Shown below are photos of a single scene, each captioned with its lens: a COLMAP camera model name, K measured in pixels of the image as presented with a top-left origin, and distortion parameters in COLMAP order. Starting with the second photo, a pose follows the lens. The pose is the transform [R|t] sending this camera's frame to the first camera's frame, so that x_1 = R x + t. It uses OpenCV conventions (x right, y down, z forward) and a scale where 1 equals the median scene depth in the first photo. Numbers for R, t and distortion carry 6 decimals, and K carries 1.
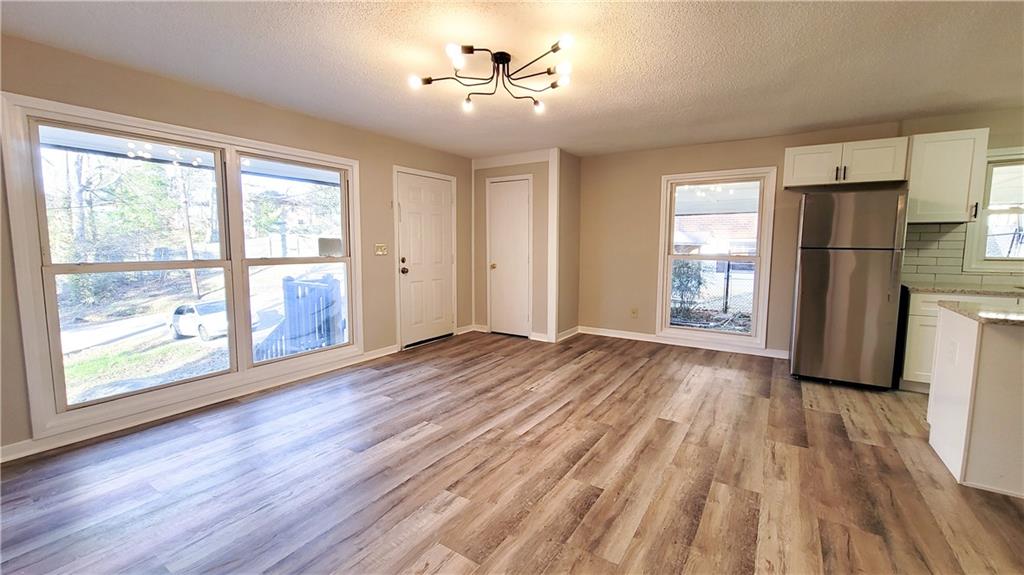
lens RADIAL K [[418.8, 0, 516.1], [0, 418.8, 283.1], [0, 0, 1]] dist [-0.008348, 0.002582]
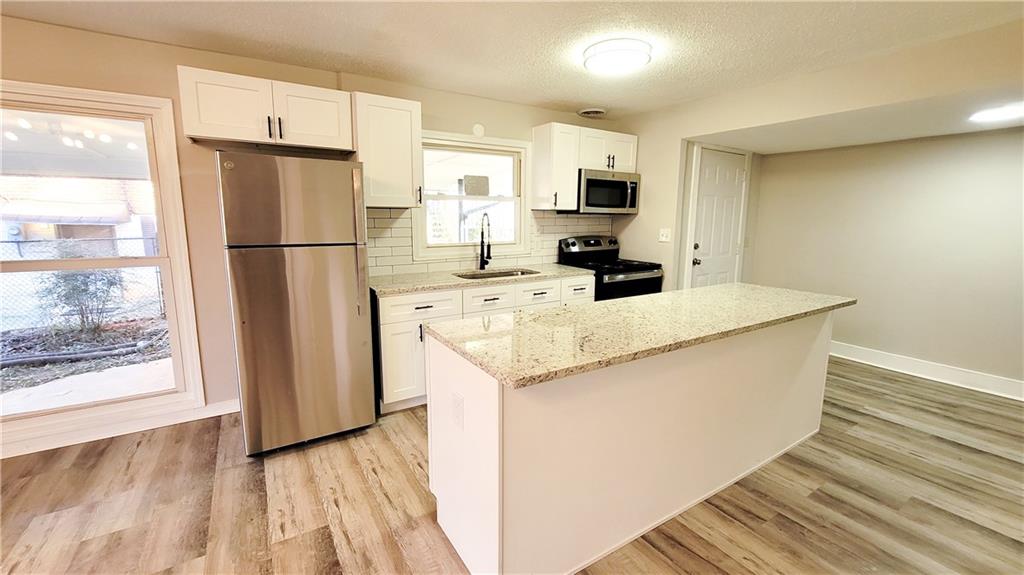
lens RADIAL K [[418.8, 0, 515.6], [0, 418.8, 283.7], [0, 0, 1]] dist [-0.008348, 0.002582]
pose [[0.419827, -0.141539, 0.896500, 0.342803], [0.082128, 0.989637, 0.117783, -0.072146], [-0.903880, 0.024180, 0.427101, 0.417655]]
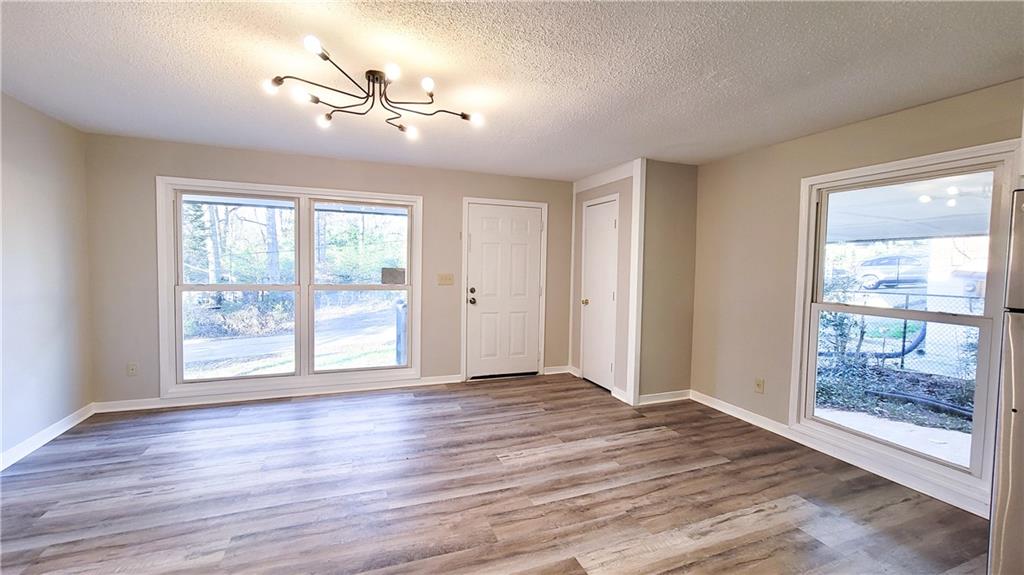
lens RADIAL K [[418.8, 0, 516.0], [0, 418.8, 284.1], [0, 0, 1]] dist [-0.008348, 0.002582]
pose [[0.809674, 0.040280, -0.585495, 0.535163], [-0.073205, 0.996782, -0.032660, -0.060567], [0.582296, 0.069305, 0.810018, 0.339080]]
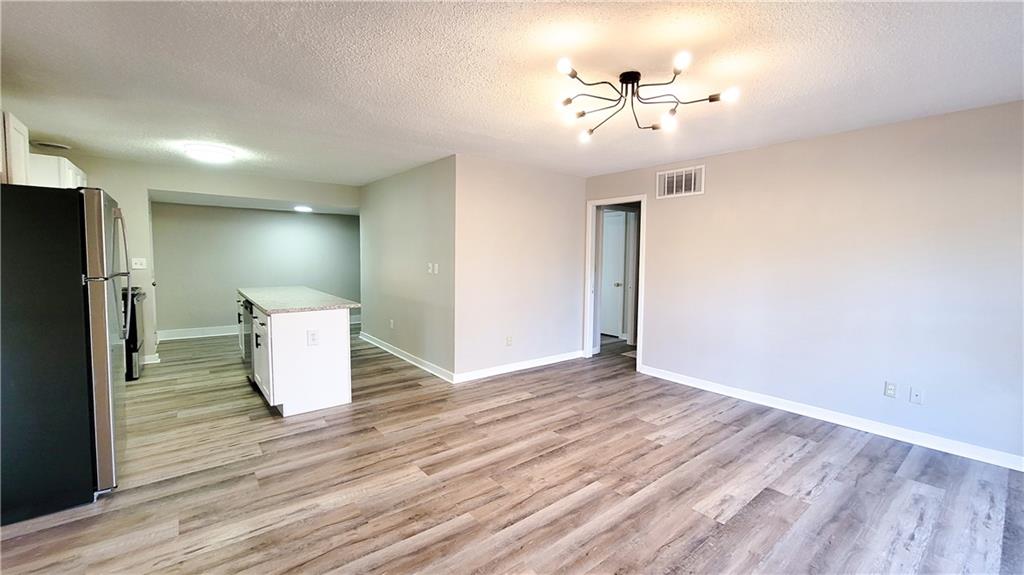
lens RADIAL K [[418.8, 0, 516.2], [0, 418.8, 281.6], [0, 0, 1]] dist [-0.008348, 0.002582]
pose [[-0.948042, -0.034281, 0.316292, -0.075322], [0.017145, 0.987228, 0.158391, -0.172832], [-0.317682, 0.155584, -0.935346, 1.437334]]
